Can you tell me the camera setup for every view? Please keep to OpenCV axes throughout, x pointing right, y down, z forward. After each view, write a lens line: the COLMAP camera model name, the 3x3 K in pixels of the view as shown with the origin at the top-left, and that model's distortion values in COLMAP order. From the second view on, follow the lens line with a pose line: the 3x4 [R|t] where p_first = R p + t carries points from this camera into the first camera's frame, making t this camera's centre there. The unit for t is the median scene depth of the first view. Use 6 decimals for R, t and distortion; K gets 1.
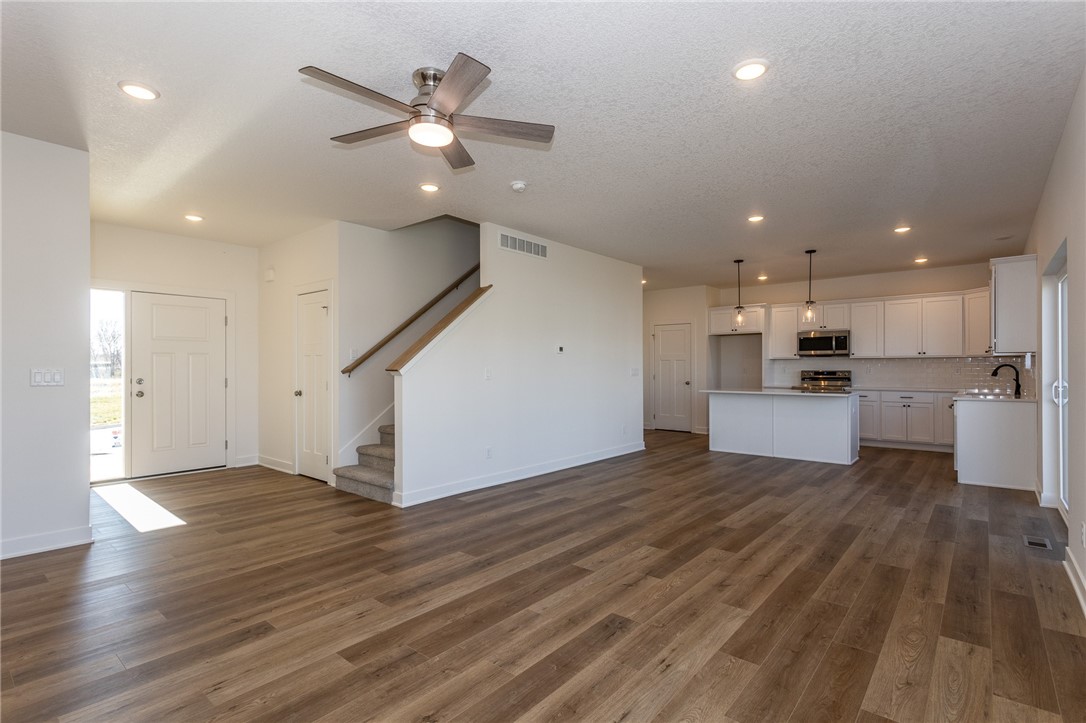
lens RADIAL K [[524.6, 0, 552.1], [0, 524.6, 363.2], [0, 0, 1]] dist [-0.000270, 0.000096]
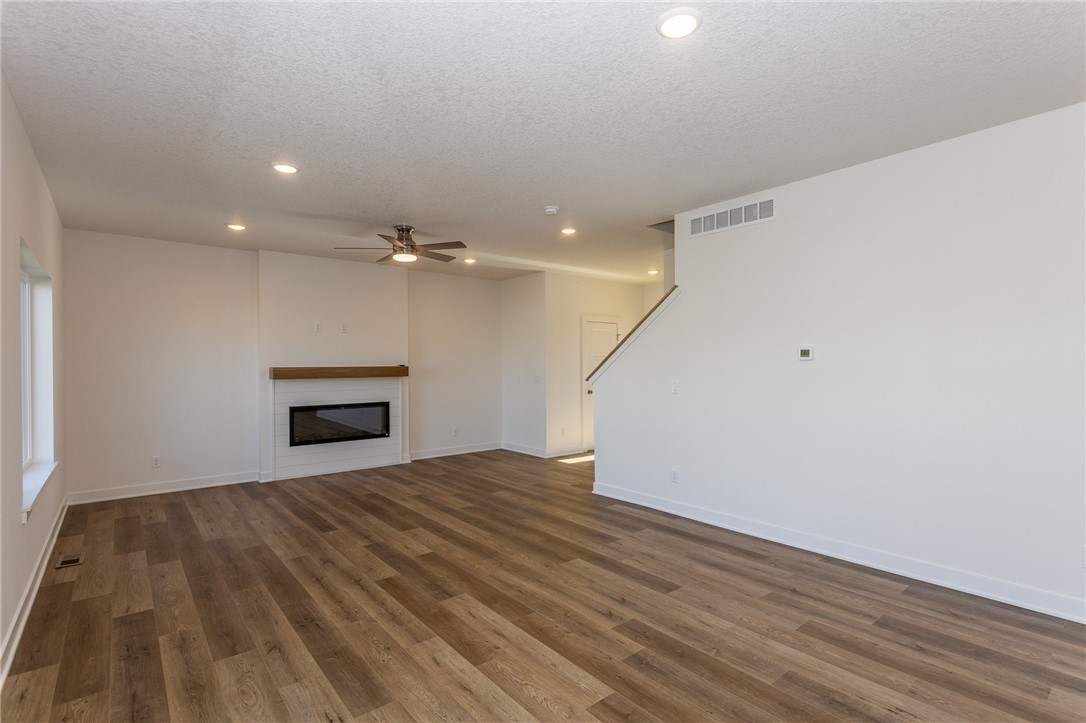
lens RADIAL K [[524.6, 0, 544.4], [0, 524.6, 364.7], [0, 0, 1]] dist [-0.000270, 0.000096]
pose [[-0.196619, 0.002056, -0.980478, 1.382511], [0.011903, 0.999929, -0.000291, -0.034648], [0.980408, -0.011728, -0.196629, 1.682788]]
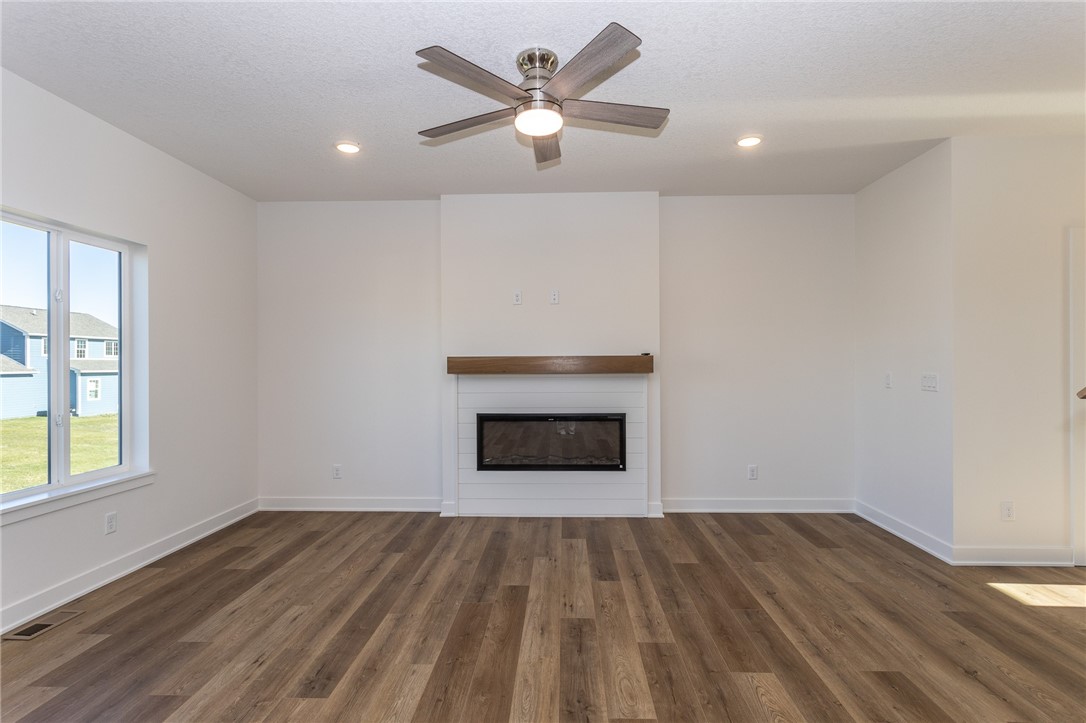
lens RADIAL K [[524.6, 0, 542.8], [0, 524.6, 366.3], [0, 0, 1]] dist [-0.000270, 0.000096]
pose [[-0.794010, 0.009615, -0.607828, 0.281349], [0.009035, 0.999951, 0.004014, -0.016177], [0.607837, -0.002304, -0.794058, 1.547776]]
